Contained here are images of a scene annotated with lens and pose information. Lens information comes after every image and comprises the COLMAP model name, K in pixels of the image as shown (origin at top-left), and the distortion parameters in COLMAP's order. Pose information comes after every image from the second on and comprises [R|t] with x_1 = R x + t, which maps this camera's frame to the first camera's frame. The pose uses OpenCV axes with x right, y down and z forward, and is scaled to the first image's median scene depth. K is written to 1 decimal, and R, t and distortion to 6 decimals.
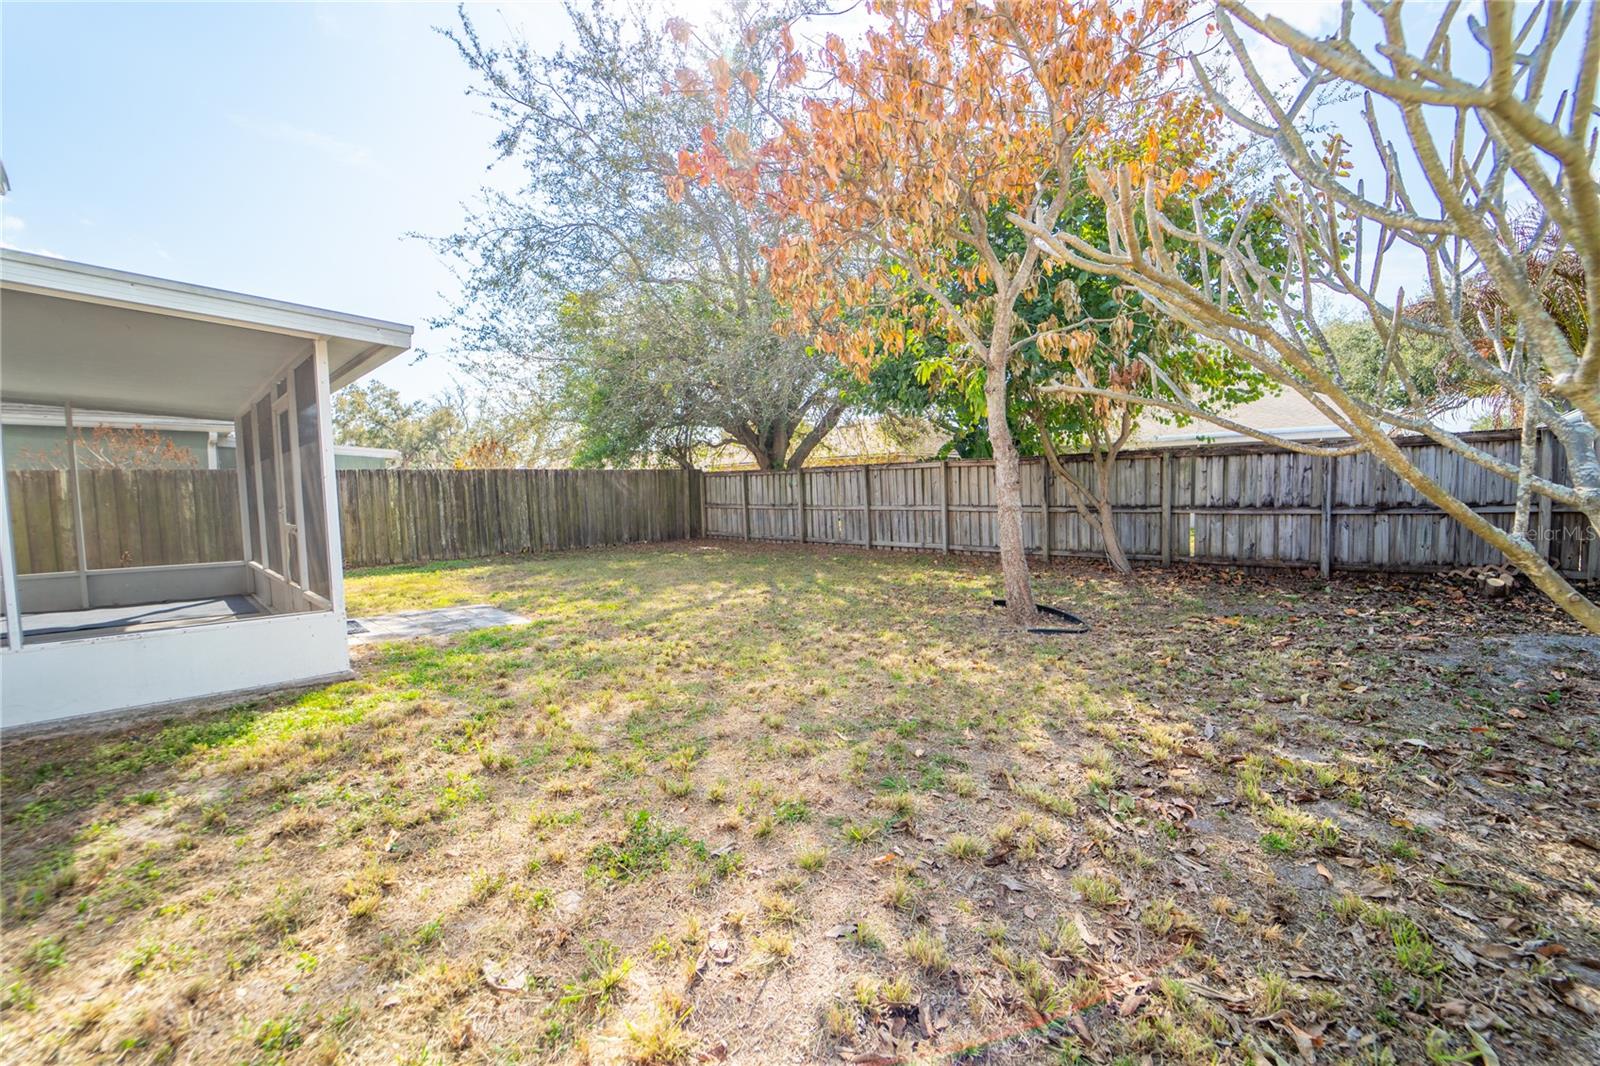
lens RADIAL K [[652.7, 0, 798.6], [0, 652.7, 527.9], [0, 0, 1]] dist [-0.018448, -0.002380]
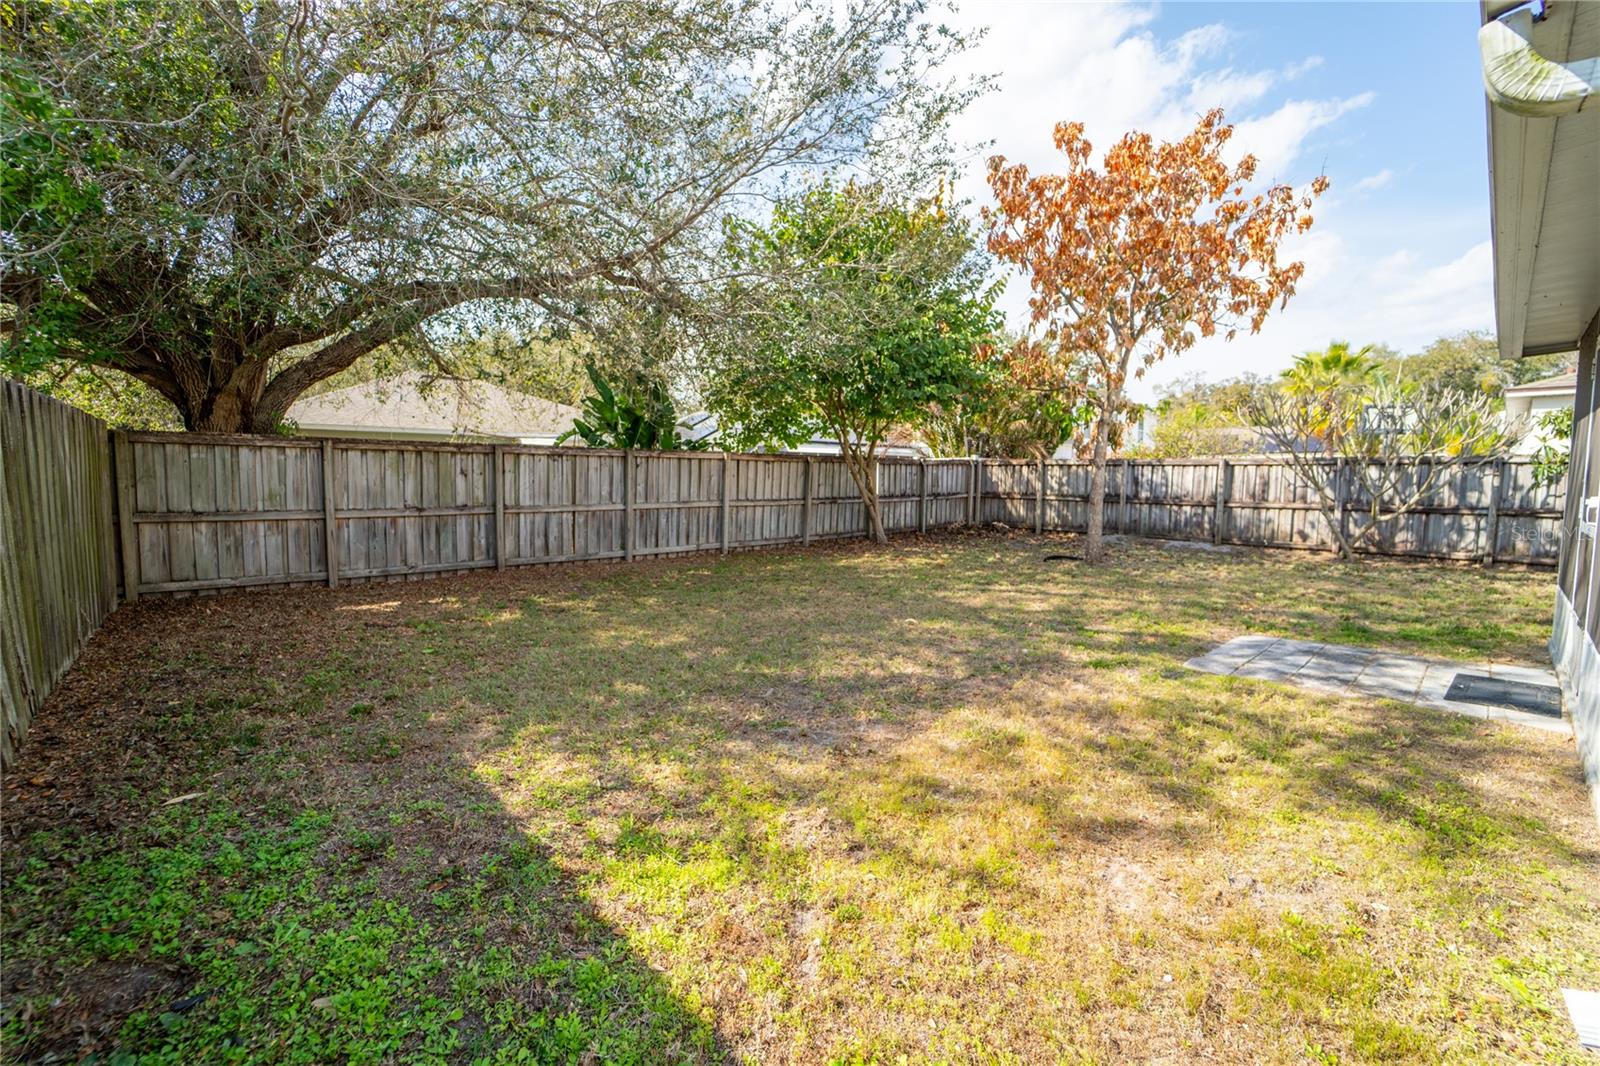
lens RADIAL K [[652.7, 0, 798.6], [0, 652.7, 527.9], [0, 0, 1]] dist [-0.018448, -0.002380]
pose [[0.061102, -0.051666, 0.996793, -0.698545], [0.056578, 0.997233, 0.048220, -0.034786], [-0.996527, 0.053450, 0.063857, 0.837939]]
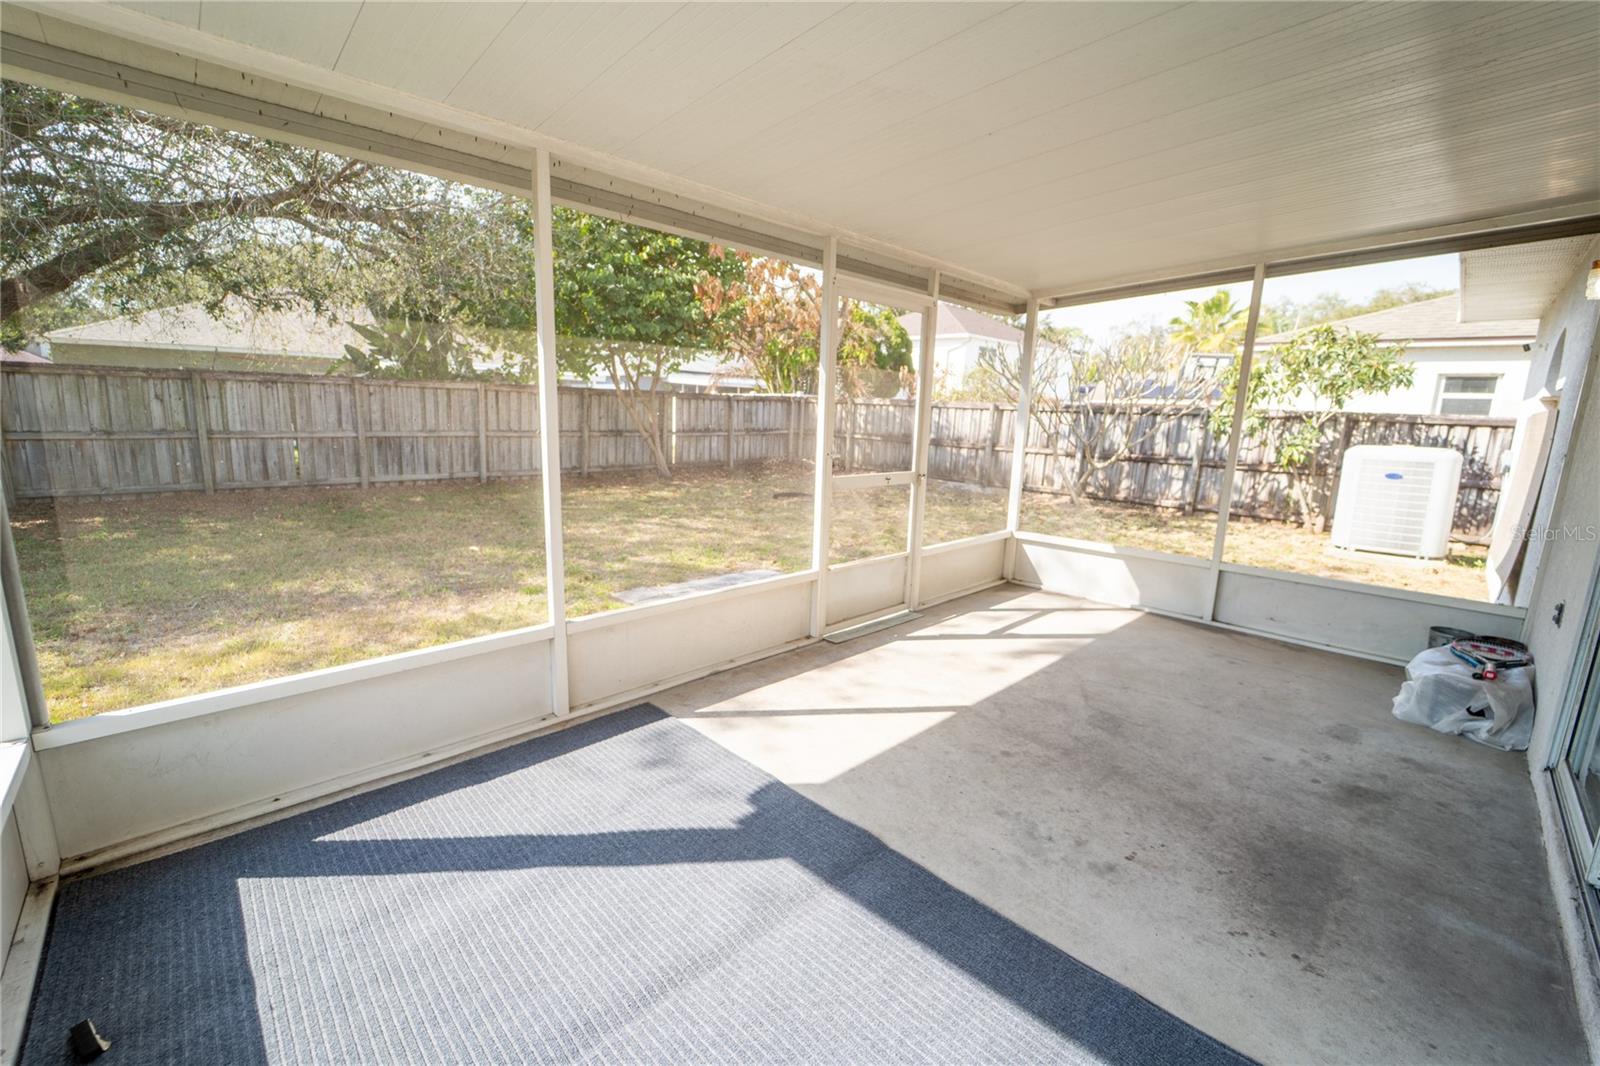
lens RADIAL K [[652.7, 0, 798.6], [0, 652.7, 527.9], [0, 0, 1]] dist [-0.018448, -0.002380]
pose [[0.025971, -0.154470, 0.987656, -0.720900], [0.027200, 0.987733, 0.153767, -0.027564], [-0.999293, 0.022871, 0.029854, 0.512283]]
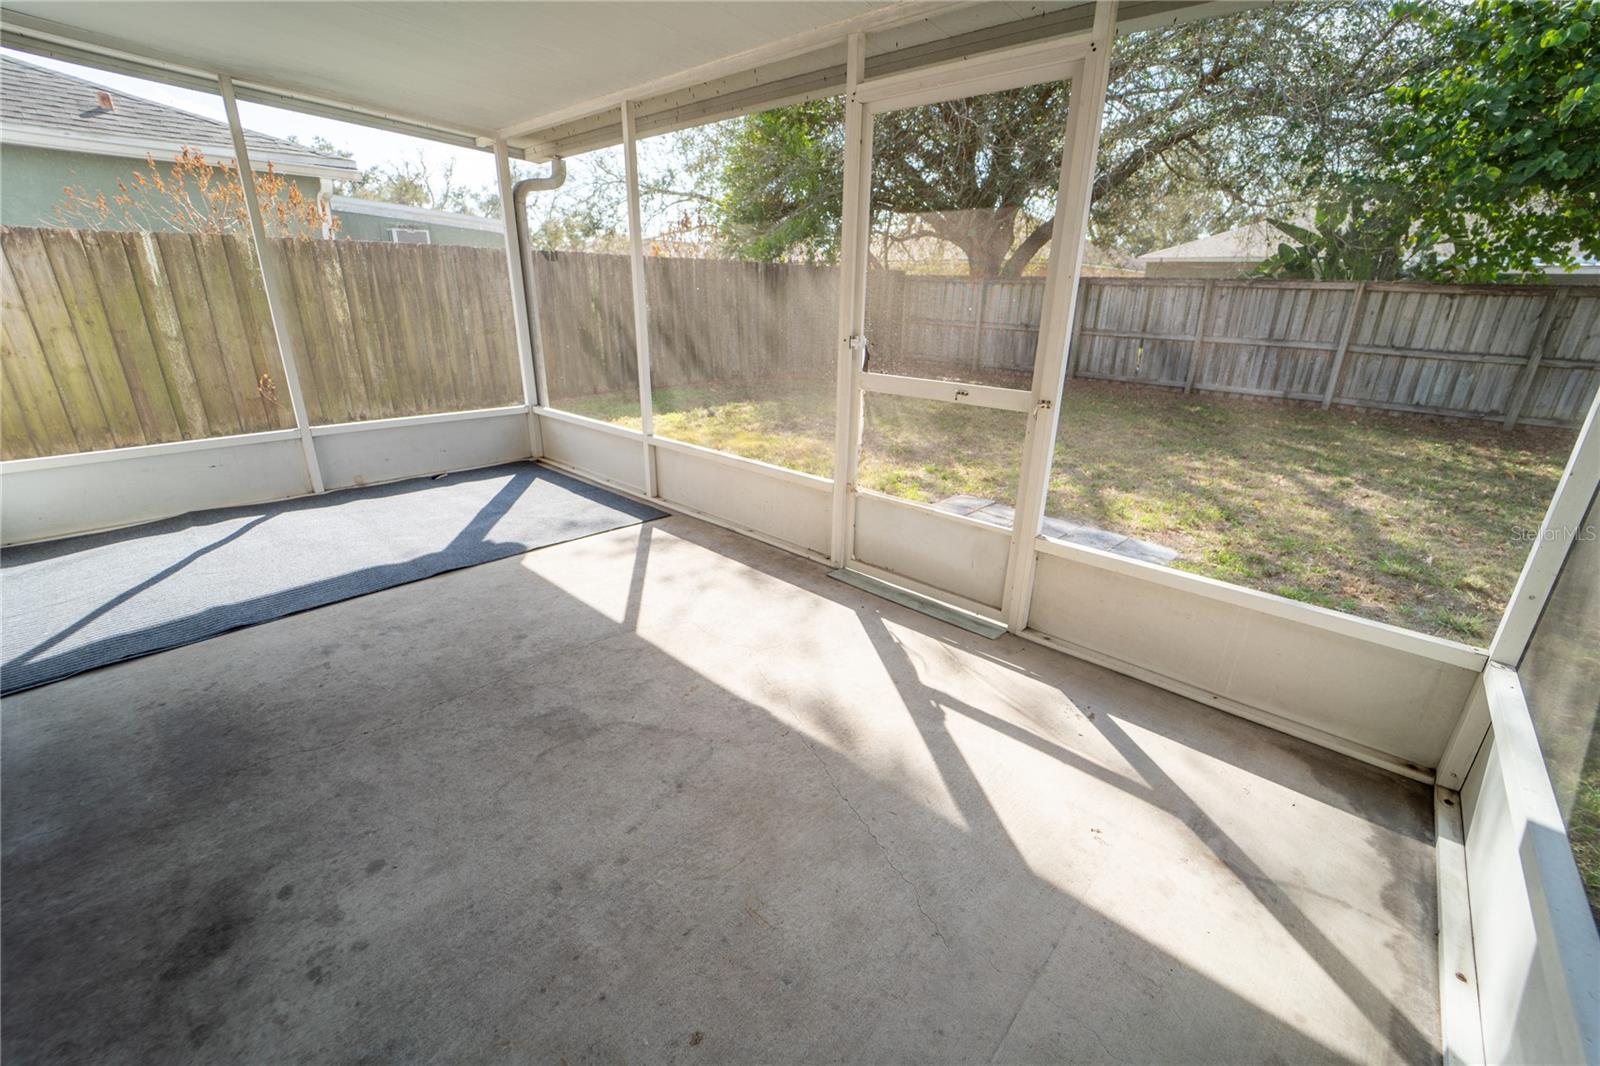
lens RADIAL K [[652.7, 0, 798.6], [0, 652.7, 527.9], [0, 0, 1]] dist [-0.018448, -0.002380]
pose [[0.998319, 0.027428, 0.051052, -0.436971], [-0.040800, 0.958246, 0.283020, -0.015118], [-0.041158, -0.284628, 0.957754, 0.254444]]
